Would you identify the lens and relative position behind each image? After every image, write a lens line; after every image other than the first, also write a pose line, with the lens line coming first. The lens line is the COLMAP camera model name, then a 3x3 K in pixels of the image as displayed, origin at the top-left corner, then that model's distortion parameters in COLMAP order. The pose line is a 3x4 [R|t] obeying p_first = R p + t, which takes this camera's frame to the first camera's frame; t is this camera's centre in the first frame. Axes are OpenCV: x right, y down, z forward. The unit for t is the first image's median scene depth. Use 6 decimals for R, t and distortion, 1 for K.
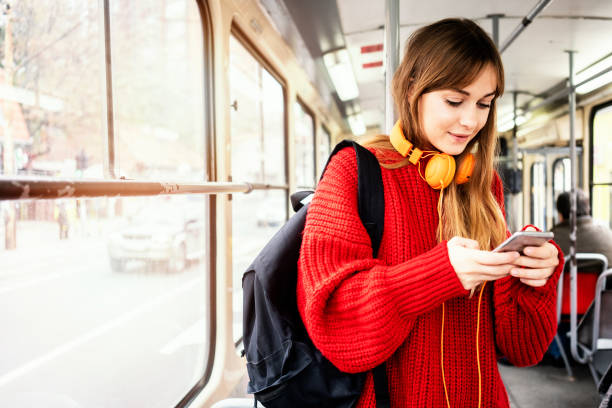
lens RADIAL K [[606.4, 0, 306.0], [0, 606.4, 204.0], [0, 0, 1]] dist [0.007968, -0.072914]
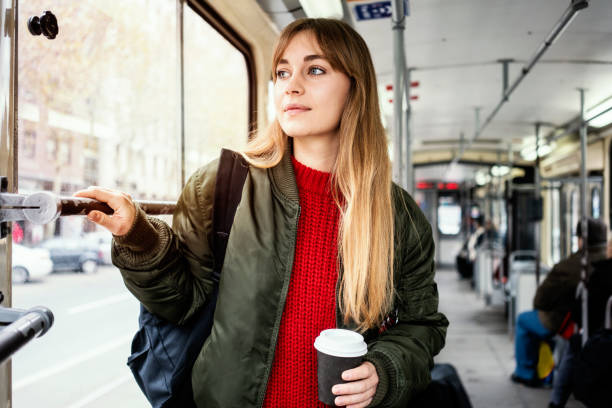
lens RADIAL K [[622.0, 0, 306.0], [0, 622.0, 204.0], [0, 0, 1]] dist [-0.008259, -0.027406]
pose [[0.998368, 0.014289, -0.055284, 0.010311], [-0.016479, 0.999089, -0.039361, 0.004686], [0.054671, 0.040208, 0.997695, -0.138912]]
